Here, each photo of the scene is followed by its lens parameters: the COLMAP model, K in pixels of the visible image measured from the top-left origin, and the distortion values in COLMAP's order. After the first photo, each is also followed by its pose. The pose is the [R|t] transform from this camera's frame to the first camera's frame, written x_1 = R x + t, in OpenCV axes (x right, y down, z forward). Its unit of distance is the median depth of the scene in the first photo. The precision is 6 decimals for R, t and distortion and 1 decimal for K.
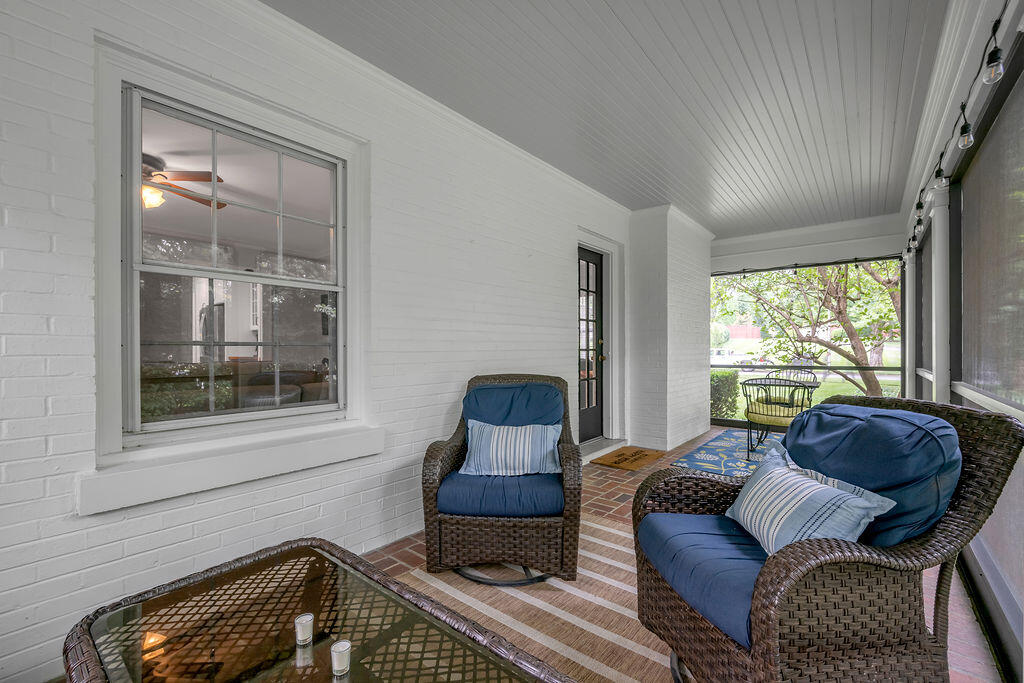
lens RADIAL K [[425.9, 0, 514.9], [0, 425.9, 349.1], [0, 0, 1]] dist [-0.002902, -0.000166]
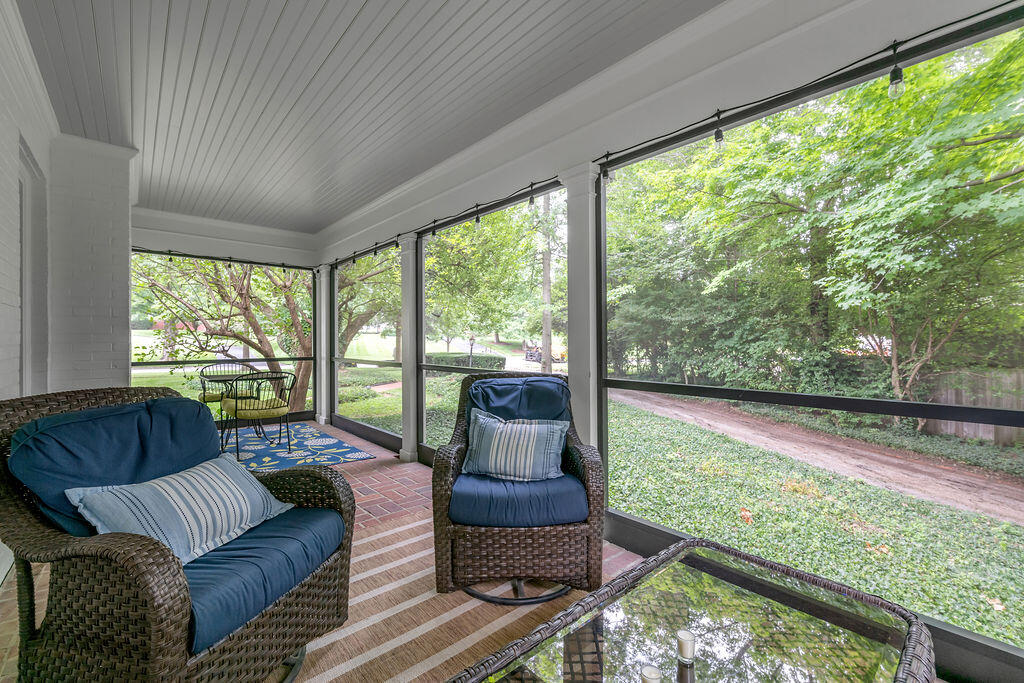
lens RADIAL K [[425.9, 0, 513.0], [0, 425.9, 342.0], [0, 0, 1]] dist [-0.002902, -0.000166]
pose [[0.161487, 0.007498, 0.986846, -0.619867], [-0.004692, 0.999966, -0.006830, 0.007133], [-0.986864, -0.003527, 0.161516, 0.537000]]
